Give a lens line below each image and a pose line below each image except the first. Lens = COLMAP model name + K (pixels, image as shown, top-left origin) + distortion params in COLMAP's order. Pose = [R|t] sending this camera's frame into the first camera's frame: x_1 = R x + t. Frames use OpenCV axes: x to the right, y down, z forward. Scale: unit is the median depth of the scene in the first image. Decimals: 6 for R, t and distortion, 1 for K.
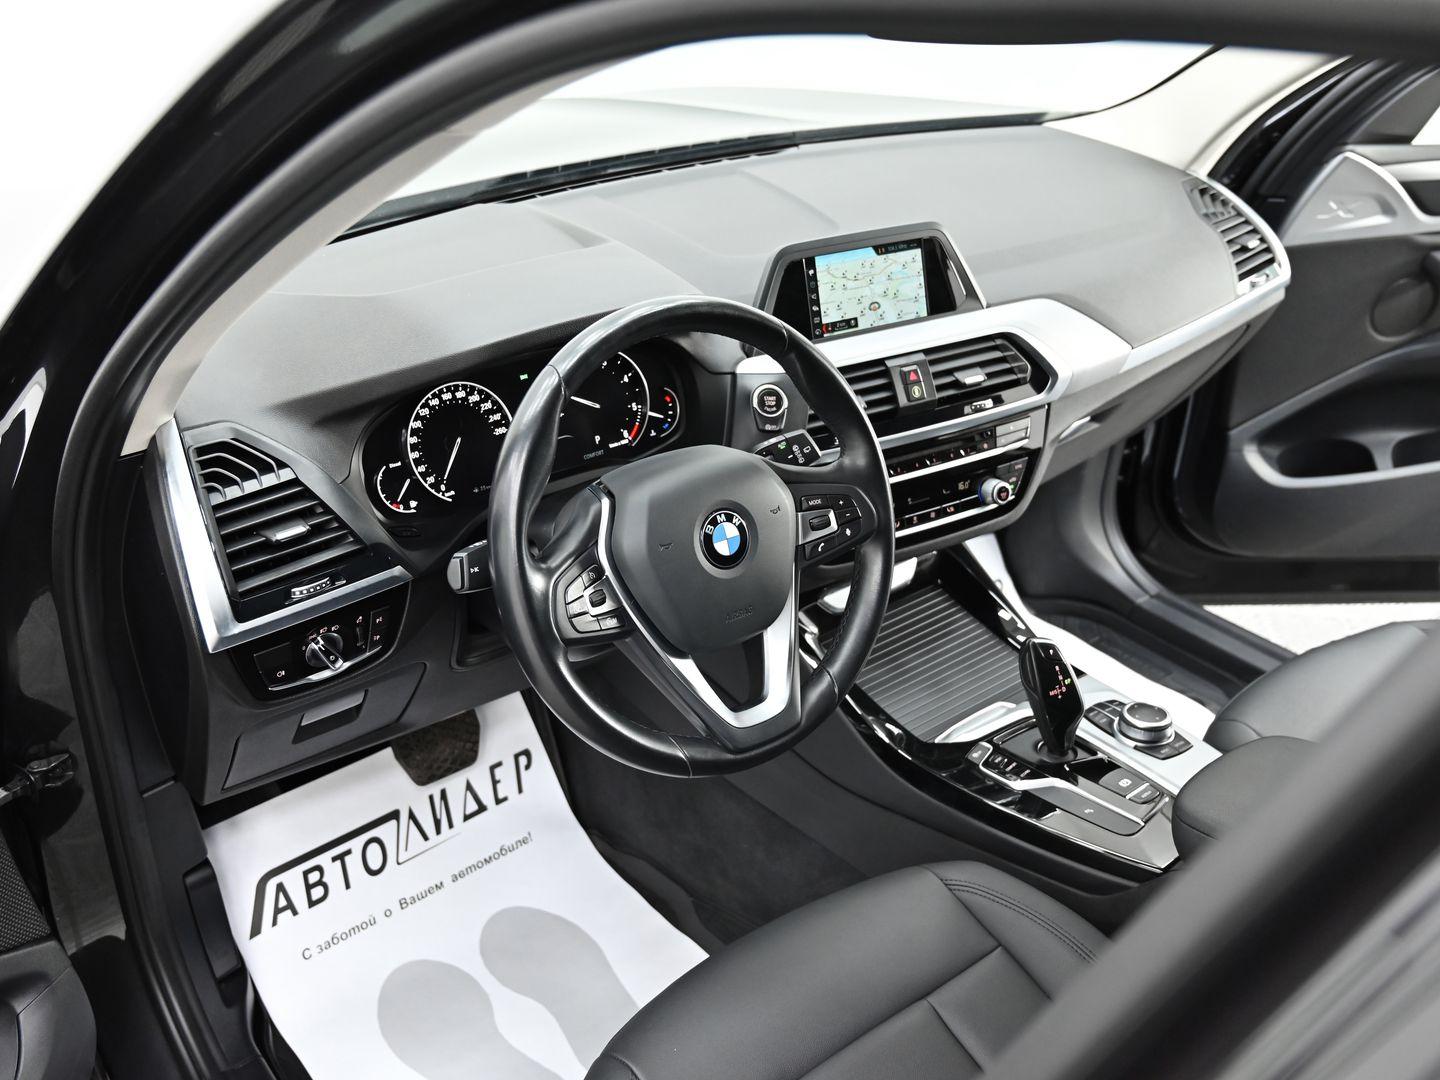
lens RADIAL K [[1401.8, 0, 717.8], [0, 1401.8, 535.5], [0, 0, 1]] dist [-0.005899, 0.000000]
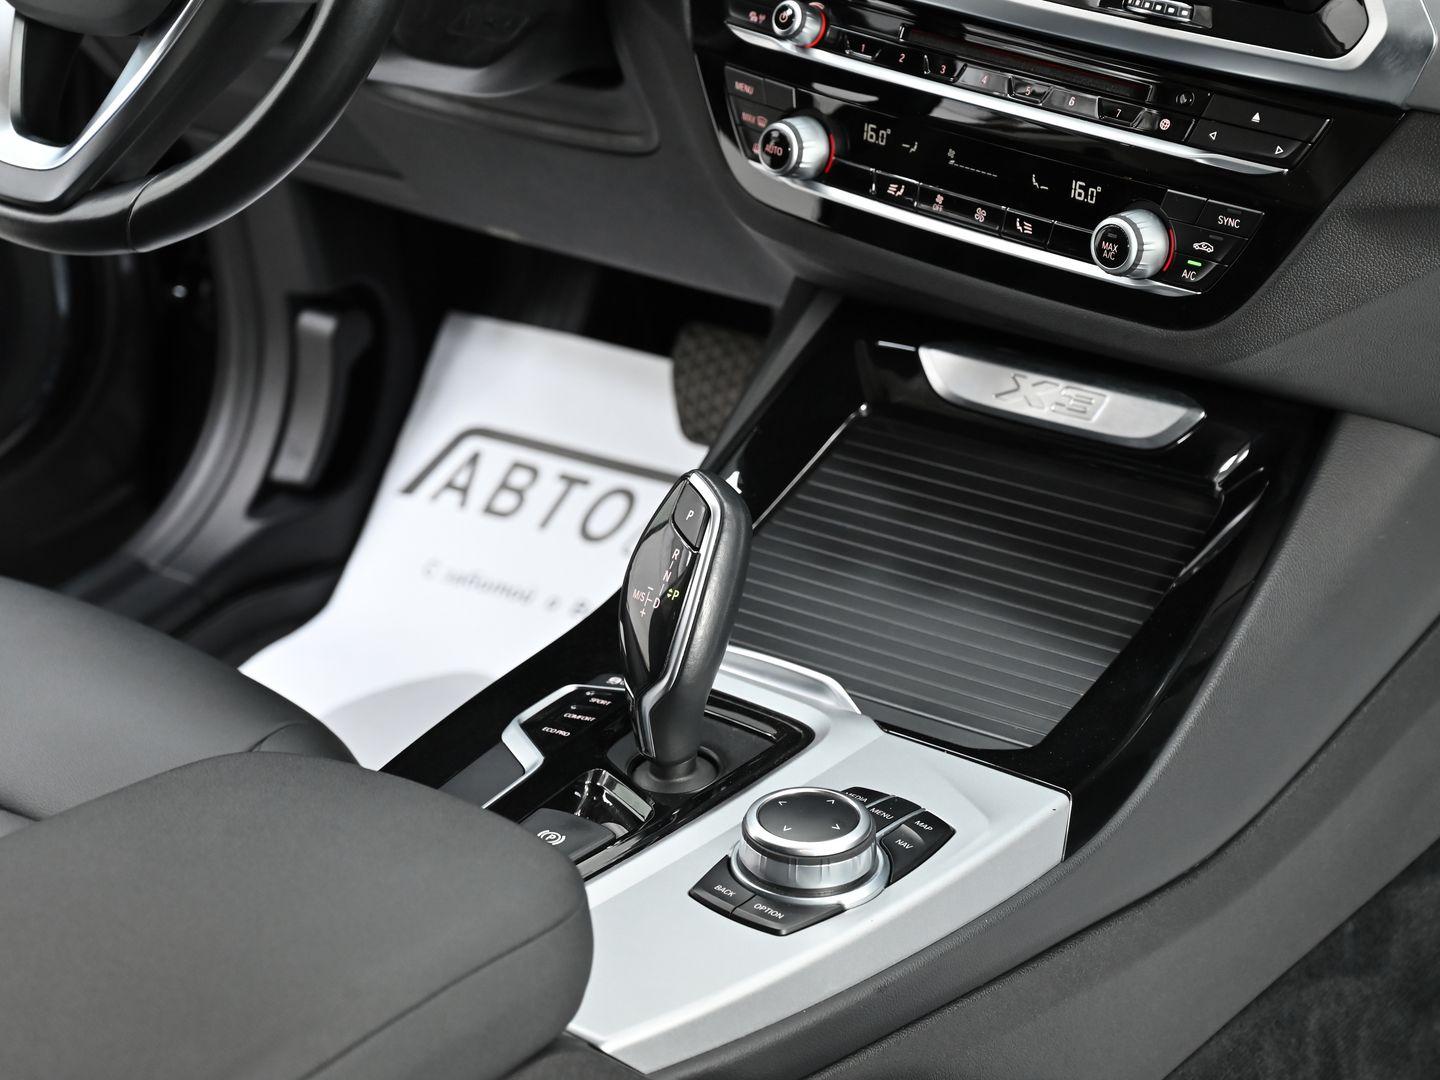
lens RADIAL K [[3282.9, 0, 718.5], [0, 3282.9, 539.9], [0, 0, 1]] dist [-0.030197, 0.000000]
pose [[0.266492, 0.424205, -0.865467, 1.035005], [-0.408595, 0.862982, 0.297173, -0.192326], [0.872944, 0.274431, 0.403306, 0.599114]]
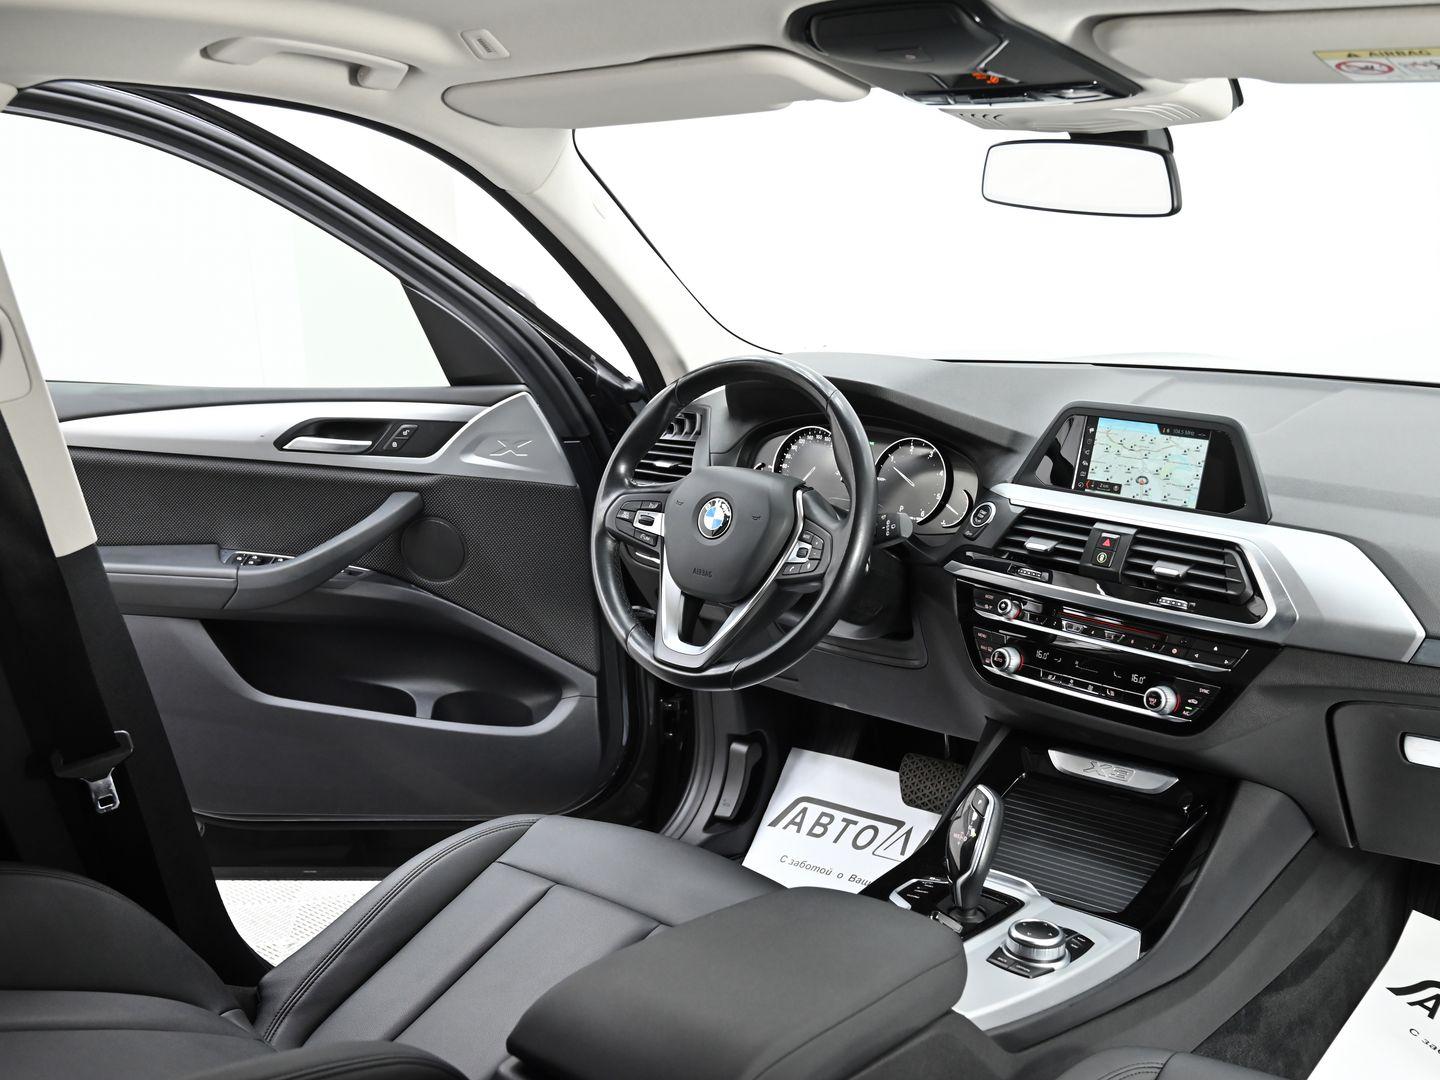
lens RADIAL K [[1536.5, 0, 720.8], [0, 1536.5, 547.8], [0, 0, 1]] dist [-0.009297, 0.000000]
pose [[0.217925, 0.219339, -0.950999, 1.138275], [-0.442528, 0.890701, 0.104025, -0.103147], [0.869872, 0.398174, 0.291170, 0.441281]]
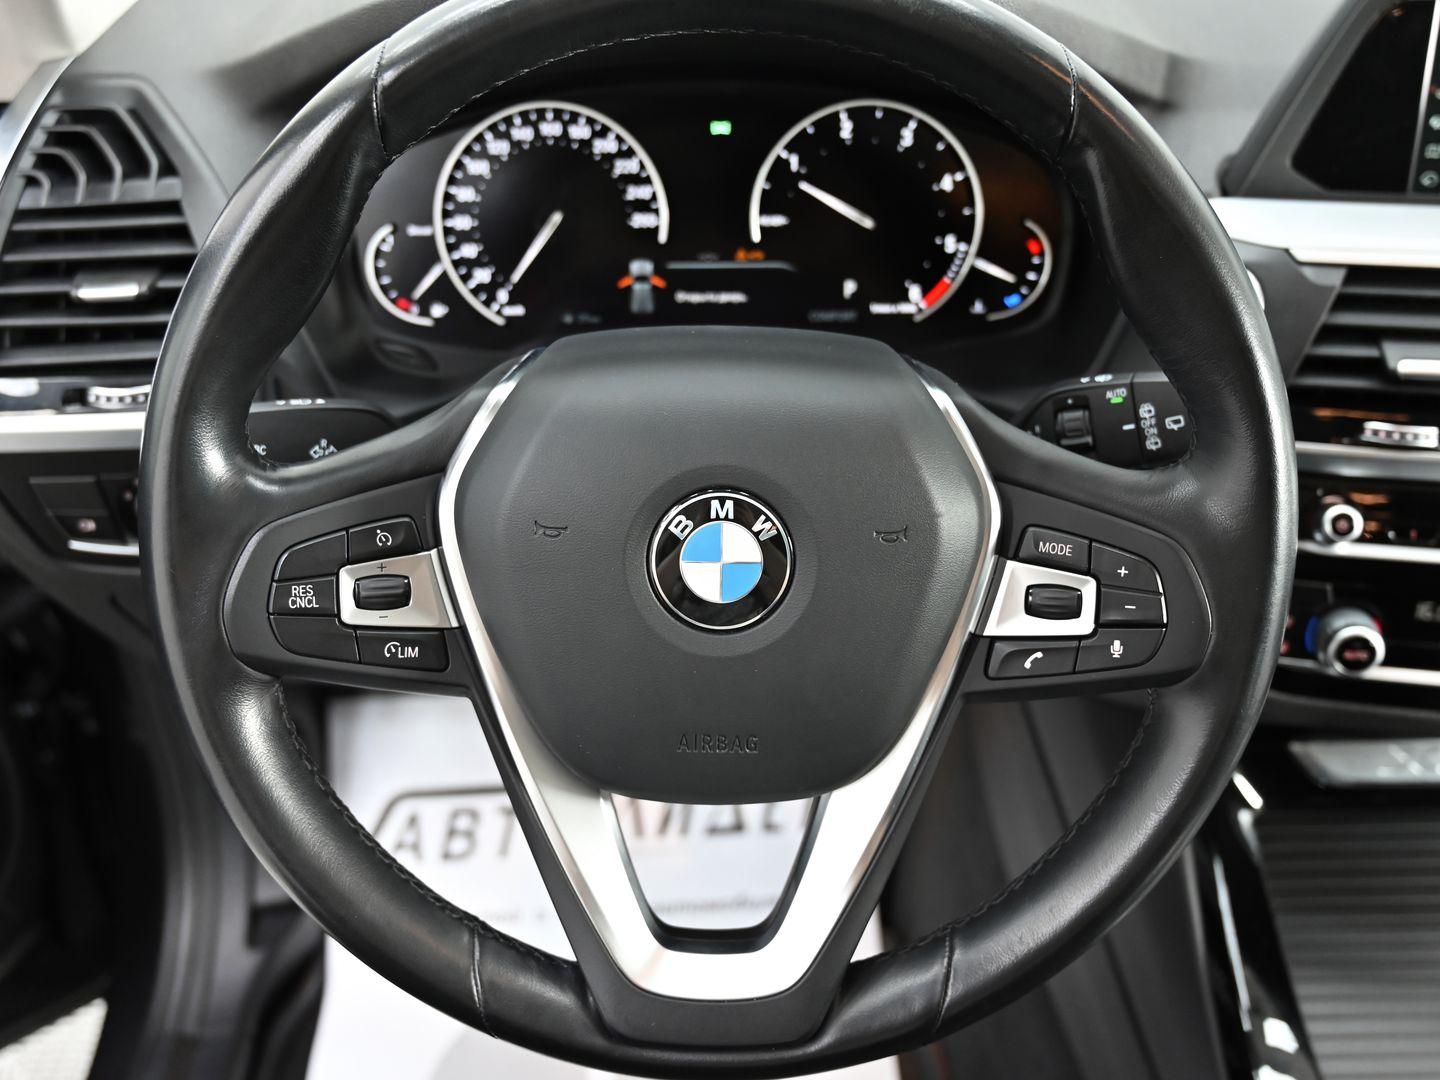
lens RADIAL K [[1536.5, 0, 715.8], [0, 1536.5, 545.0], [0, 0, 1]] dist [-0.009297, 0.000000]
pose [[0.791048, 0.326611, -0.517270, 0.180217], [-0.275078, 0.945154, 0.176113, -0.061743], [0.546421, 0.002976, 0.837506, 0.484169]]
